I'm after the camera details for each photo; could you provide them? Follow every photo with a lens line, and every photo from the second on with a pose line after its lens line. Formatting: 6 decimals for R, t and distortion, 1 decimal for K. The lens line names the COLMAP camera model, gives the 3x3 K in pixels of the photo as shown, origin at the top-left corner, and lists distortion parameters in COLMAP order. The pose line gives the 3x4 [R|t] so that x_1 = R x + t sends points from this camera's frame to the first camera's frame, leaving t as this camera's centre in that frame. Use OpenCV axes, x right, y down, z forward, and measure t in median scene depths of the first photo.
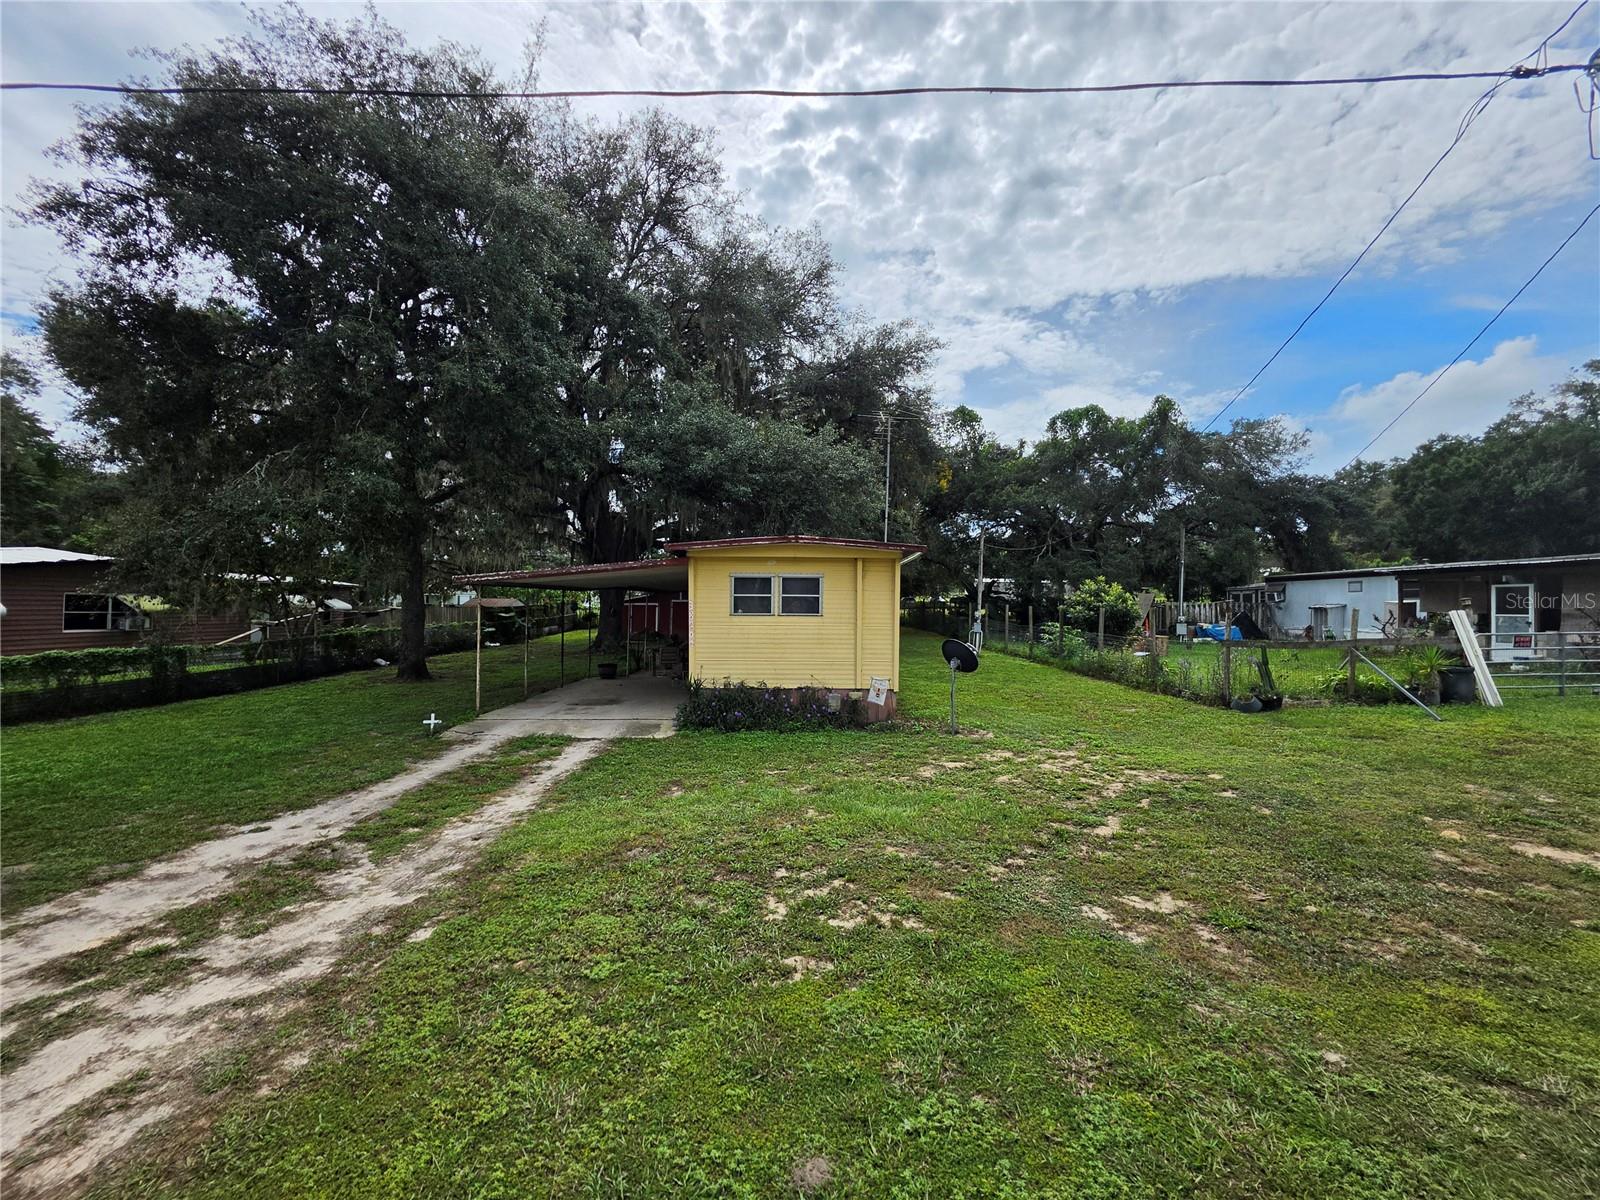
lens RADIAL K [[644.8, 0, 800.8], [0, 644.8, 602.1], [0, 0, 1]] dist [-0.000338, 0.000344]
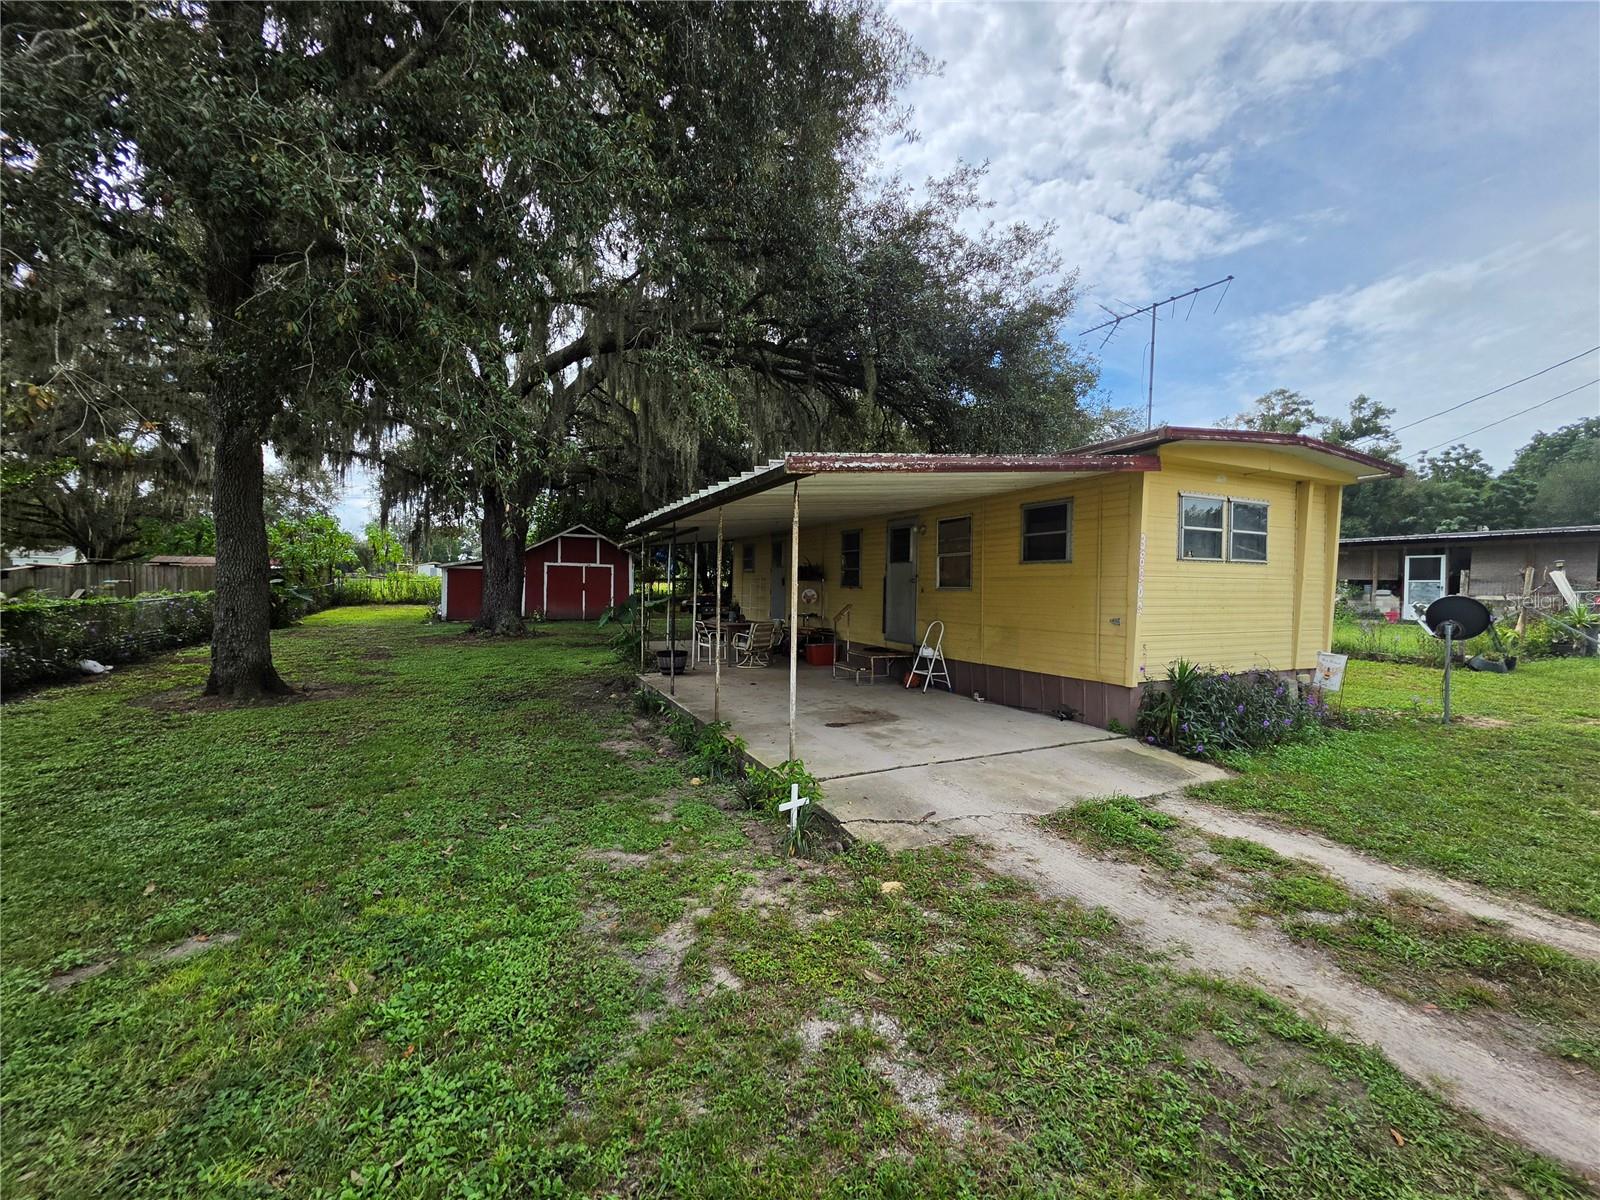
lens RADIAL K [[644.8, 0, 793.5], [0, 644.8, 591.5], [0, 0, 1]] dist [-0.000338, 0.000344]
pose [[0.903949, 0.000185, 0.427640, -0.701414], [-0.007376, 0.999858, 0.015159, 0.043900], [-0.427576, -0.016857, 0.903822, 0.602326]]
